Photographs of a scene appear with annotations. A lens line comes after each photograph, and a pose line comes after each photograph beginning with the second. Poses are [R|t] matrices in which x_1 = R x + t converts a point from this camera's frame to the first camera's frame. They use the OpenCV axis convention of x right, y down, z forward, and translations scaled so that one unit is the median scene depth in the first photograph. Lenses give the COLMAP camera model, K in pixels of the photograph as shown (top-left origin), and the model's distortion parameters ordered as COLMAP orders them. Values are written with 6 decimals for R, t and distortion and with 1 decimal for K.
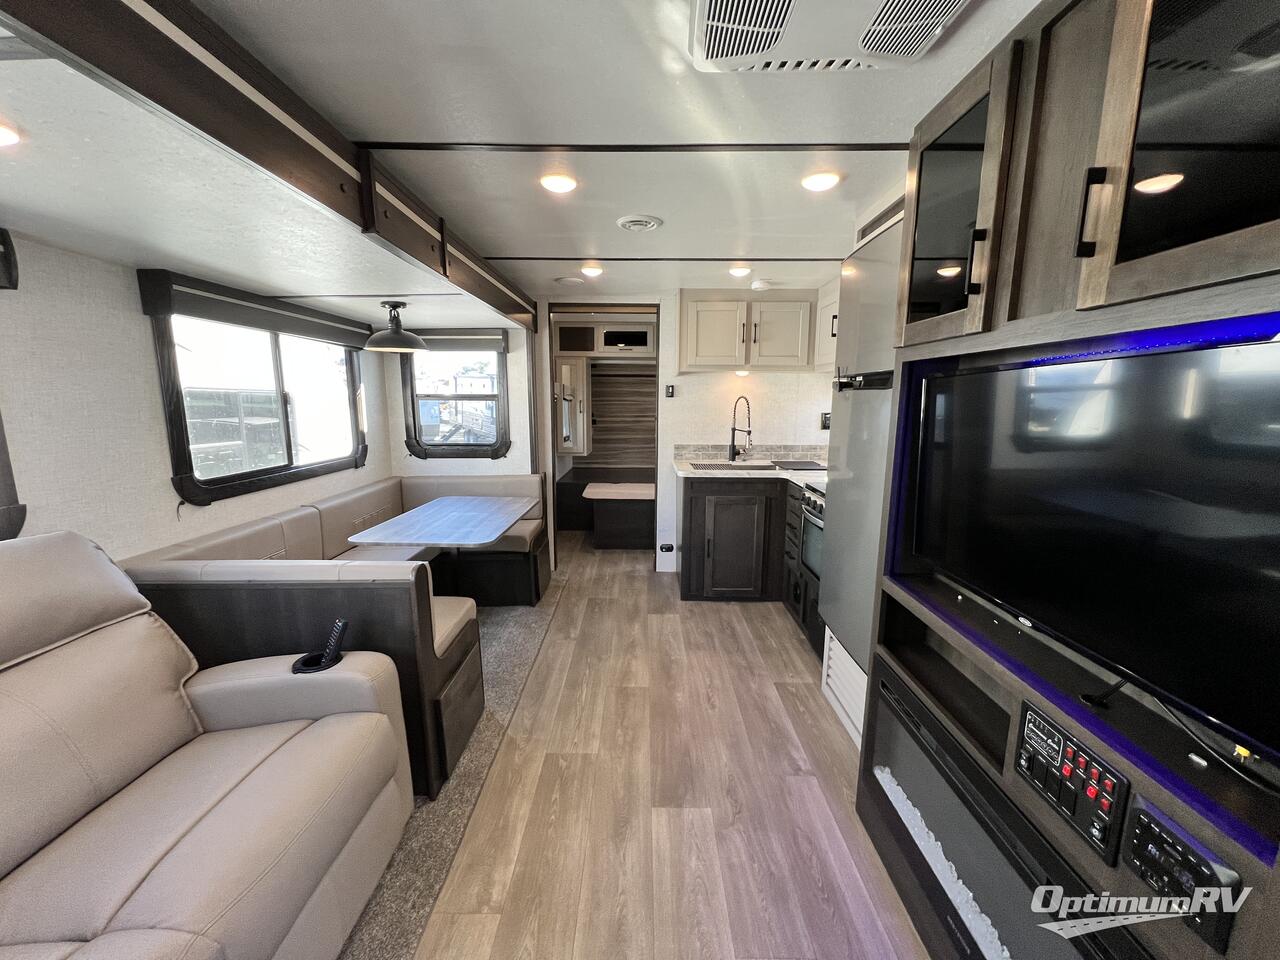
lens RADIAL K [[509.5, 0, 639.8], [0, 509.5, 482.4], [0, 0, 1]] dist [-0.001626, 0.000676]
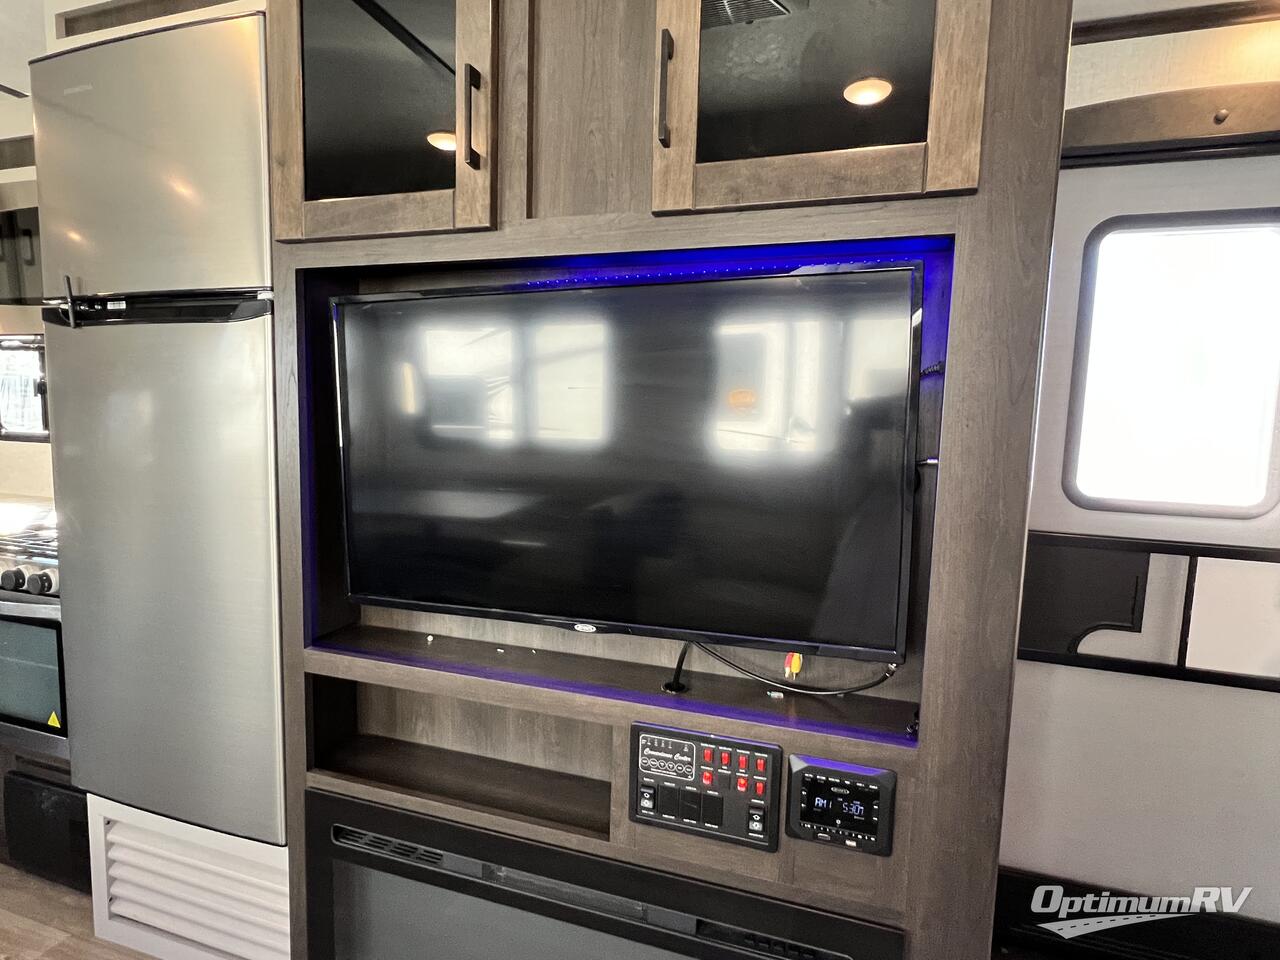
lens RADIAL K [[655.9, 0, 646.0], [0, 655.9, 486.3], [0, 0, 1]] dist [-0.000997, -0.000562]
pose [[0.289167, -0.090056, 0.953033, -0.077484], [0.131771, 0.989833, 0.053551, 0.014820], [-0.948166, 0.110097, 0.298094, 0.360508]]
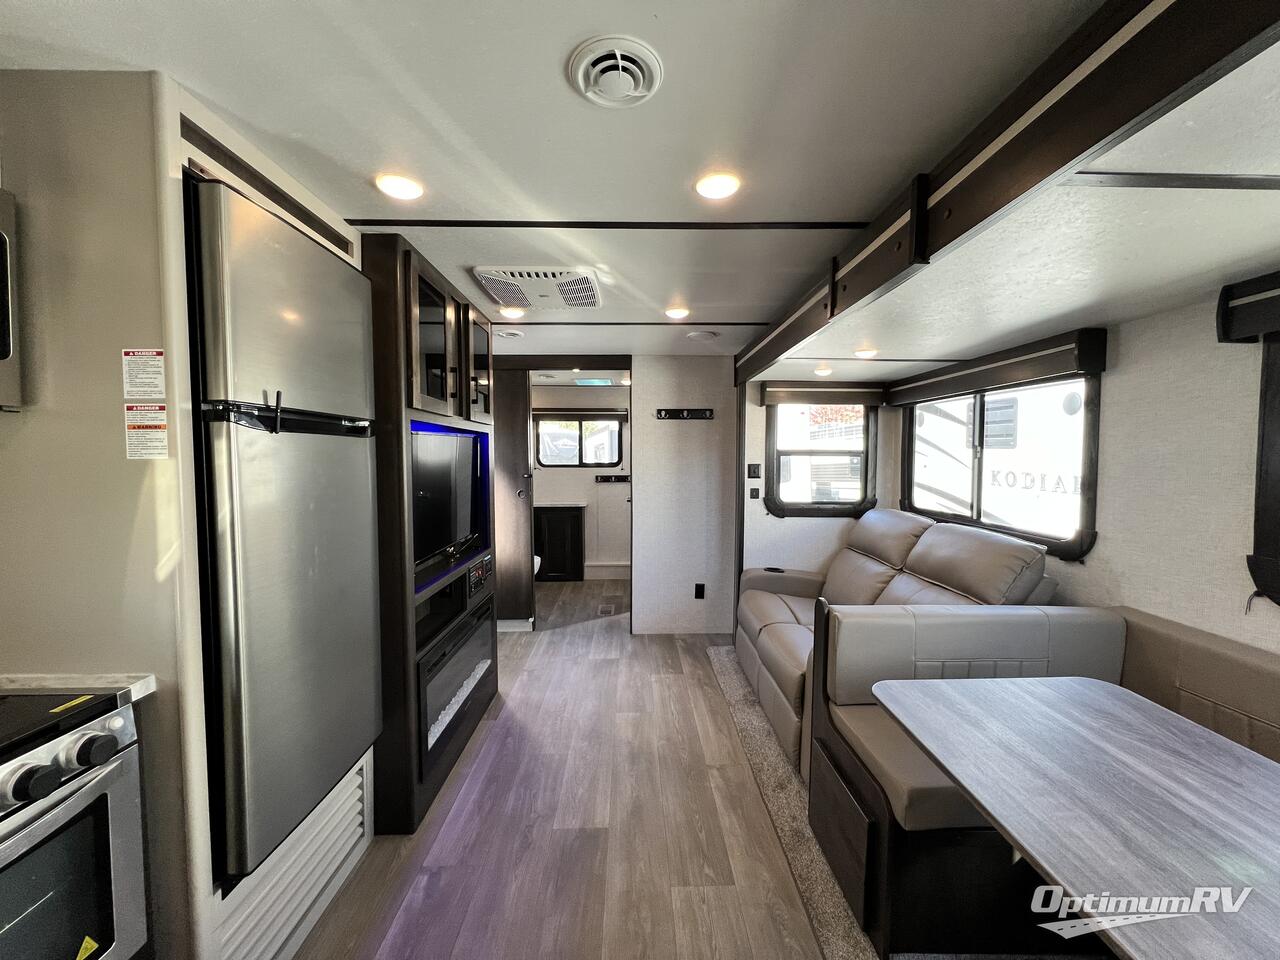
lens RADIAL K [[509.5, 0, 641.3], [0, 509.5, 483.5], [0, 0, 1]] dist [-0.001626, 0.000676]
pose [[-0.999593, -0.002326, -0.028434, -0.013229], [-0.008382, 0.976625, 0.214785, -0.294919], [0.027270, 0.214936, -0.976247, 1.882702]]
